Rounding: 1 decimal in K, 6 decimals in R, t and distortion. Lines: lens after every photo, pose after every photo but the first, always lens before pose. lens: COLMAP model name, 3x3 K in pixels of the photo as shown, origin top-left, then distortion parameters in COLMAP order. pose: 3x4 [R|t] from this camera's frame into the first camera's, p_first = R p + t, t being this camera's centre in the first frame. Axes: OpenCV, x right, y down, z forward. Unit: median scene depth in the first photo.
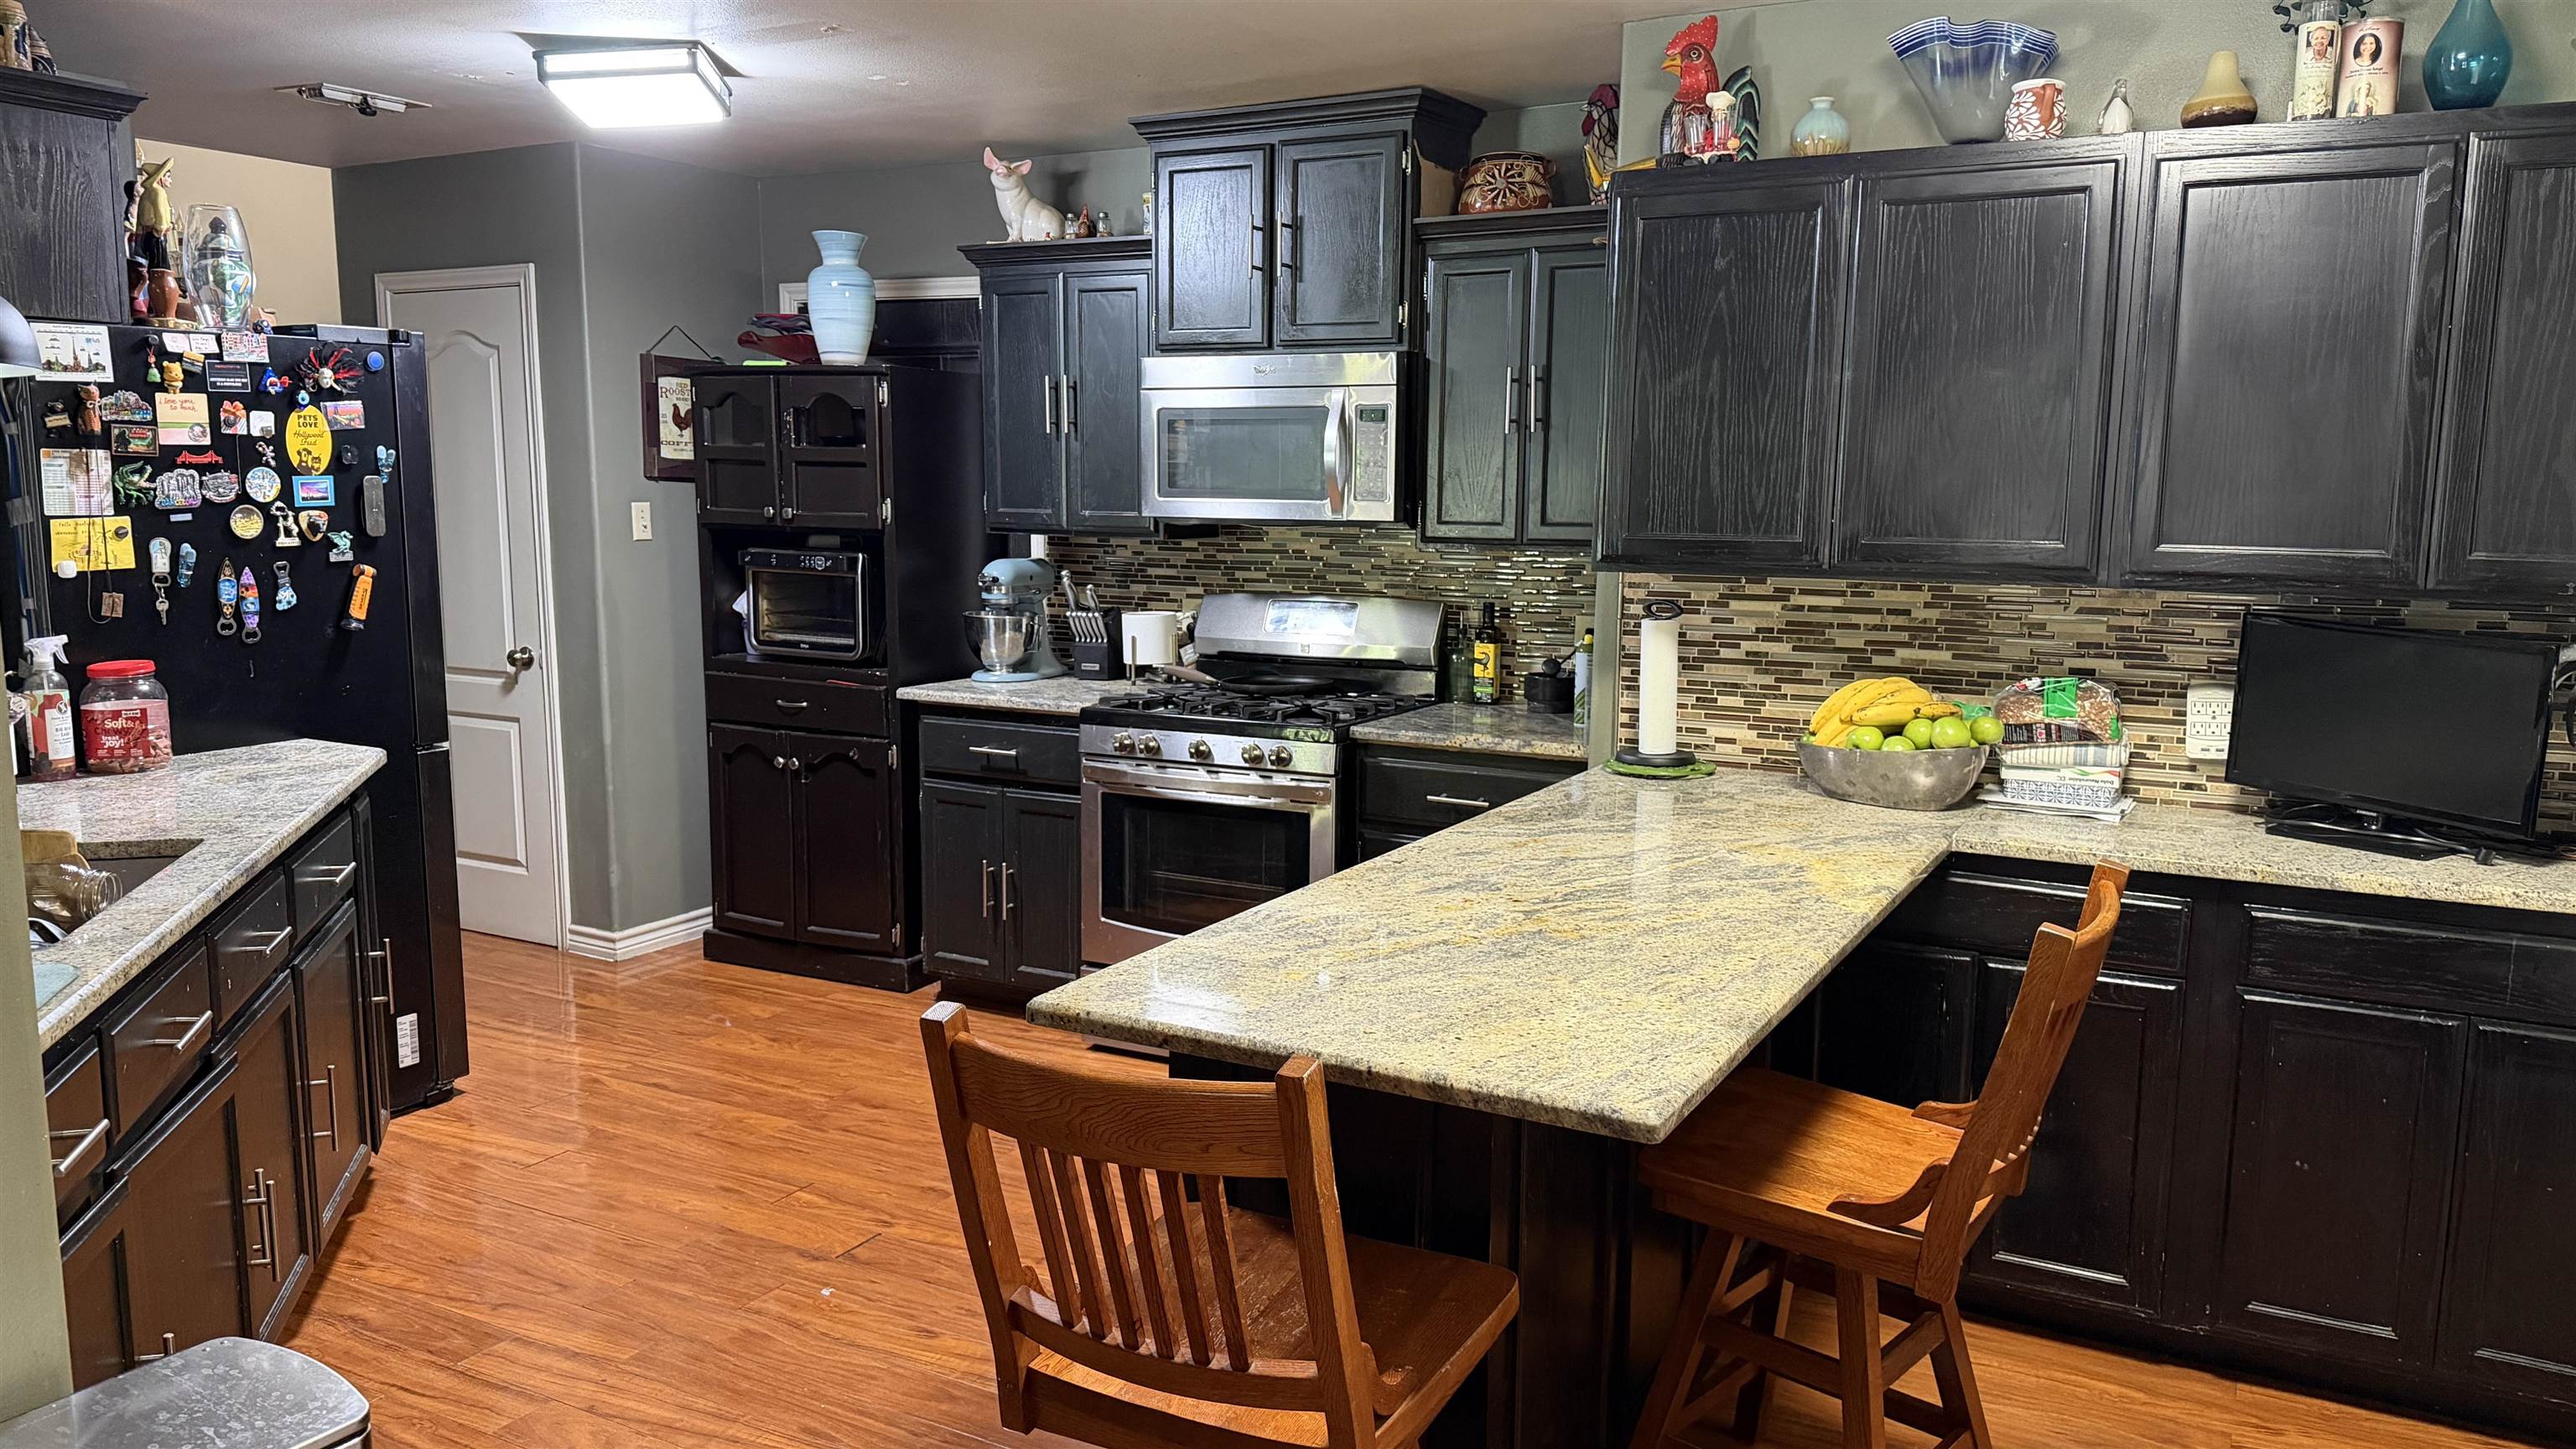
lens RADIAL K [[1788.9, 0, 1286.7], [0, 1788.9, 723.5], [0, 0, 1]] dist [0.082001, -0.040839]
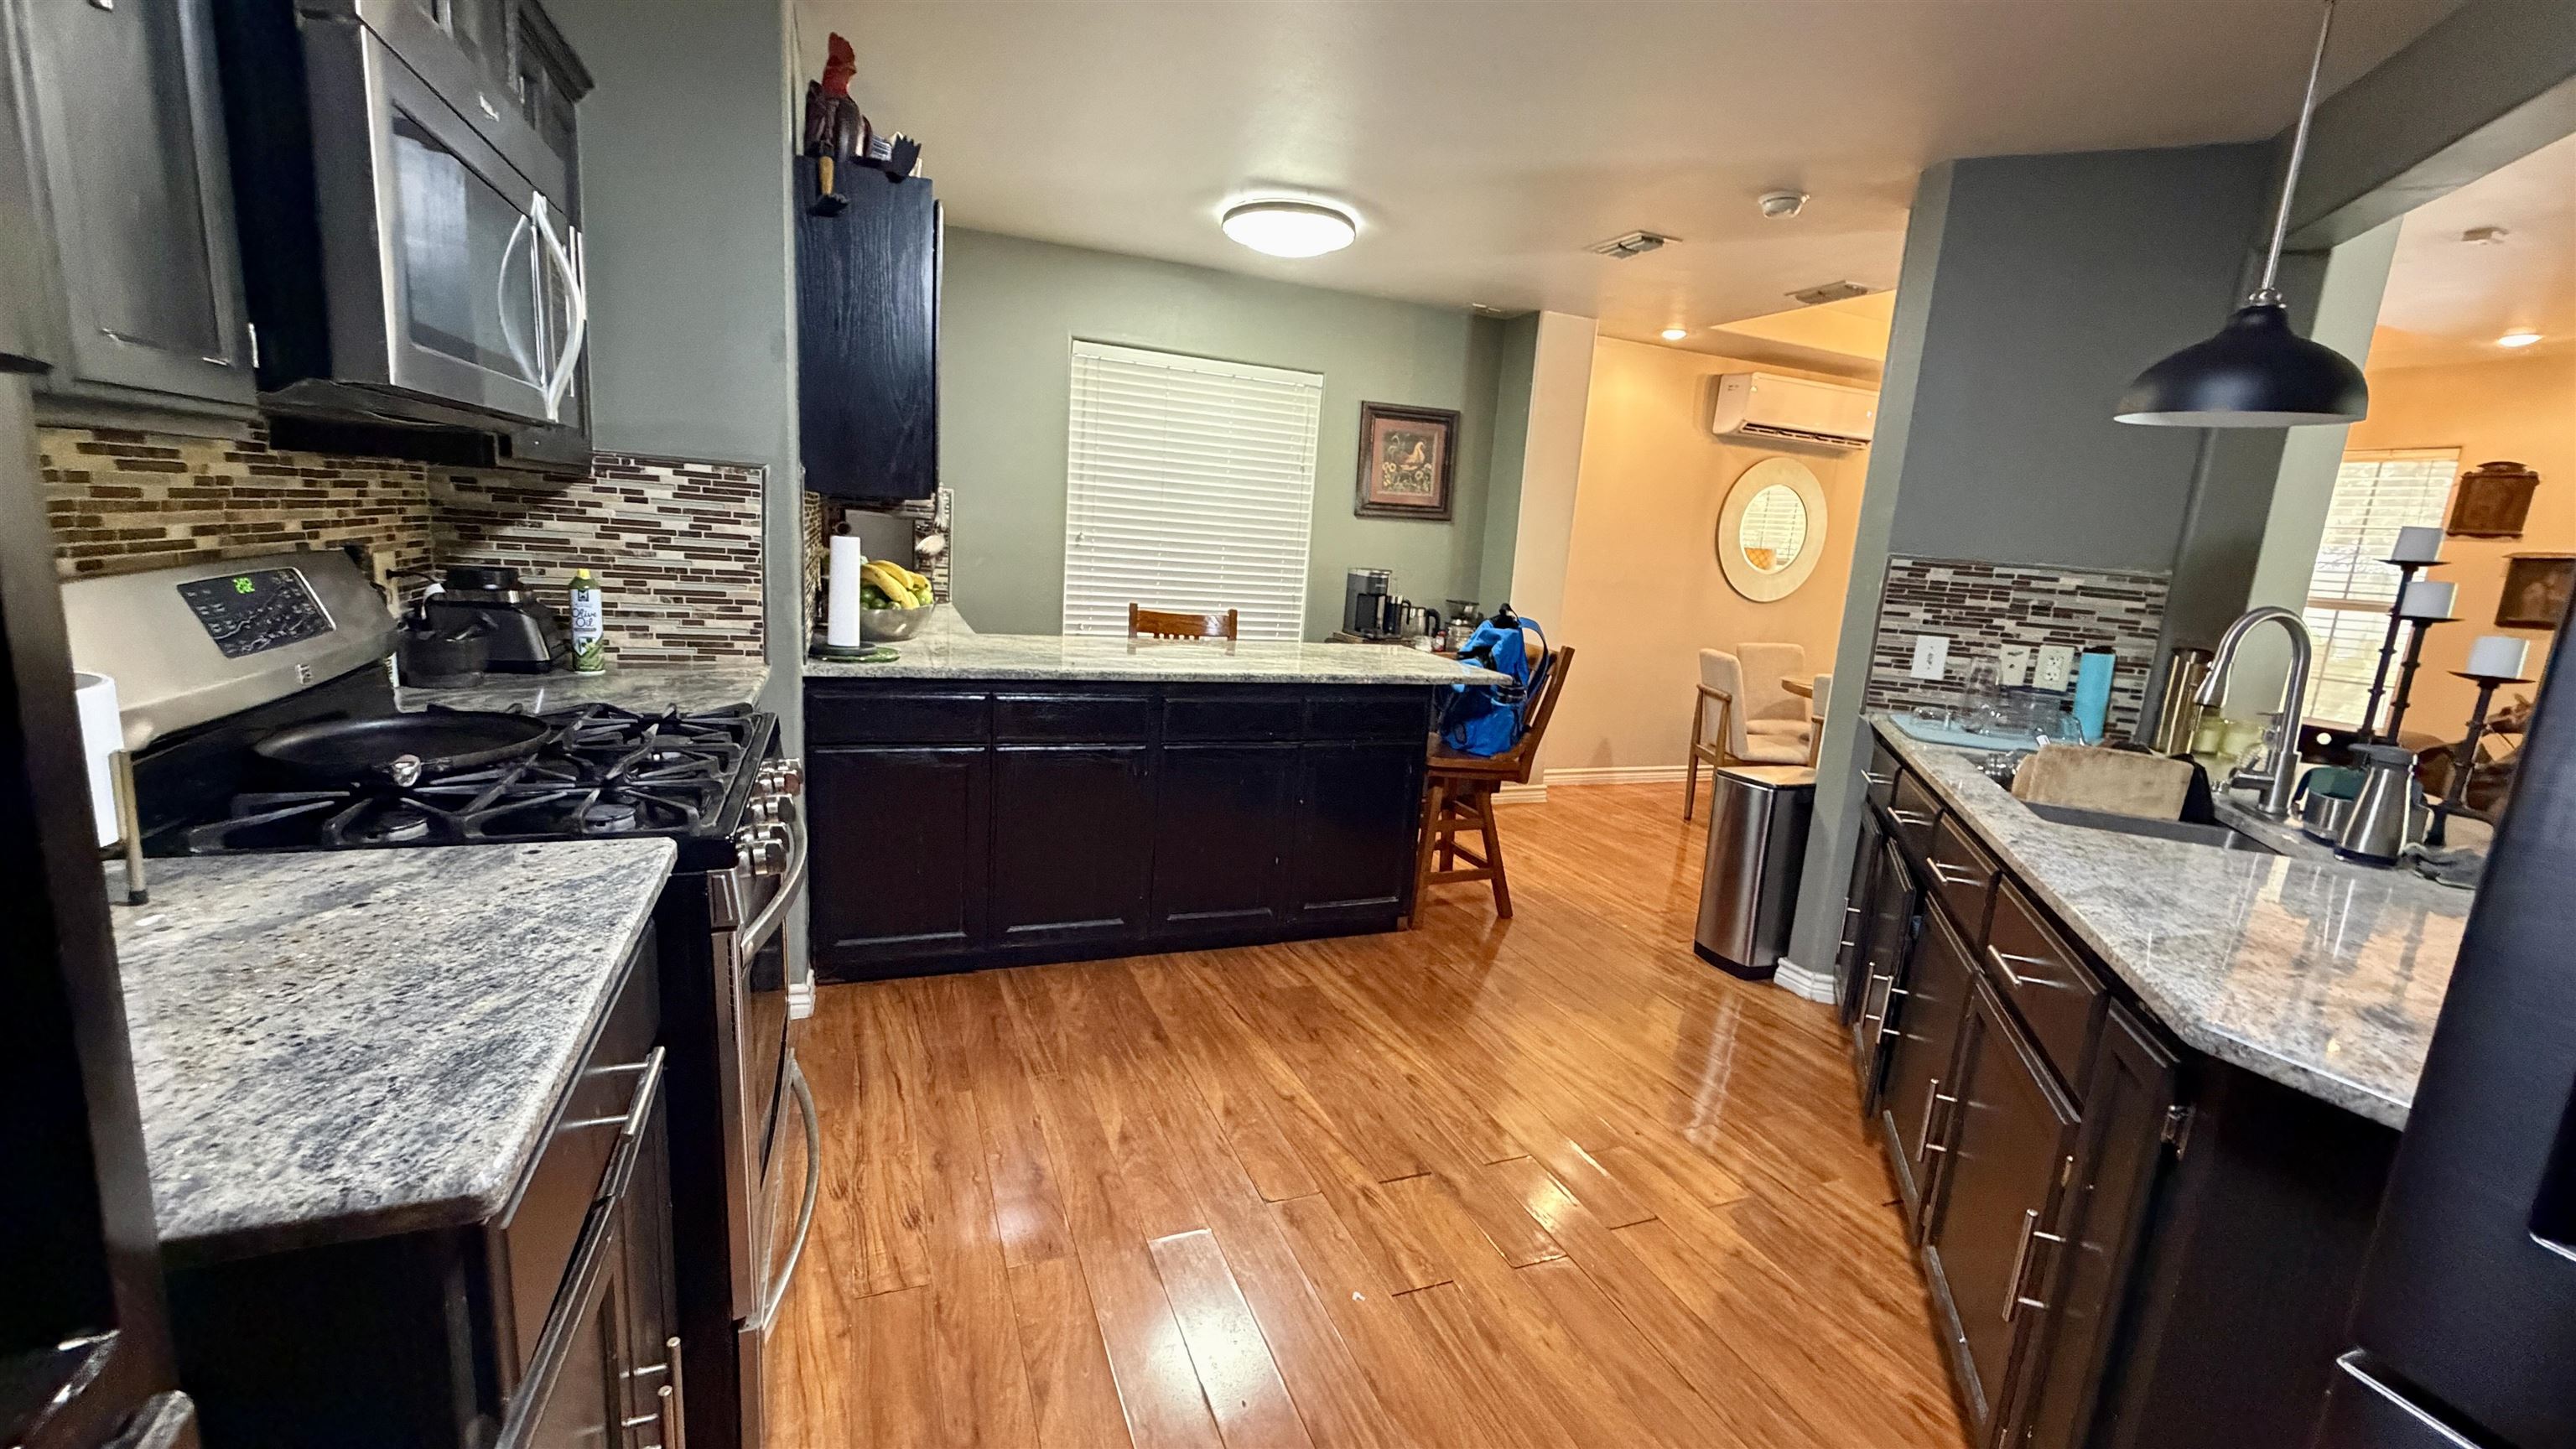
lens RADIAL K [[1026.0, 0, 1285.2], [0, 1026.0, 722.5], [0, 0, 1]] dist [0.009651, 0.000811]
pose [[-0.762049, -0.173466, 0.623852, -0.492152], [0.021229, 0.956238, 0.291820, -0.138997], [-0.647171, 0.235625, -0.725018, 1.367030]]
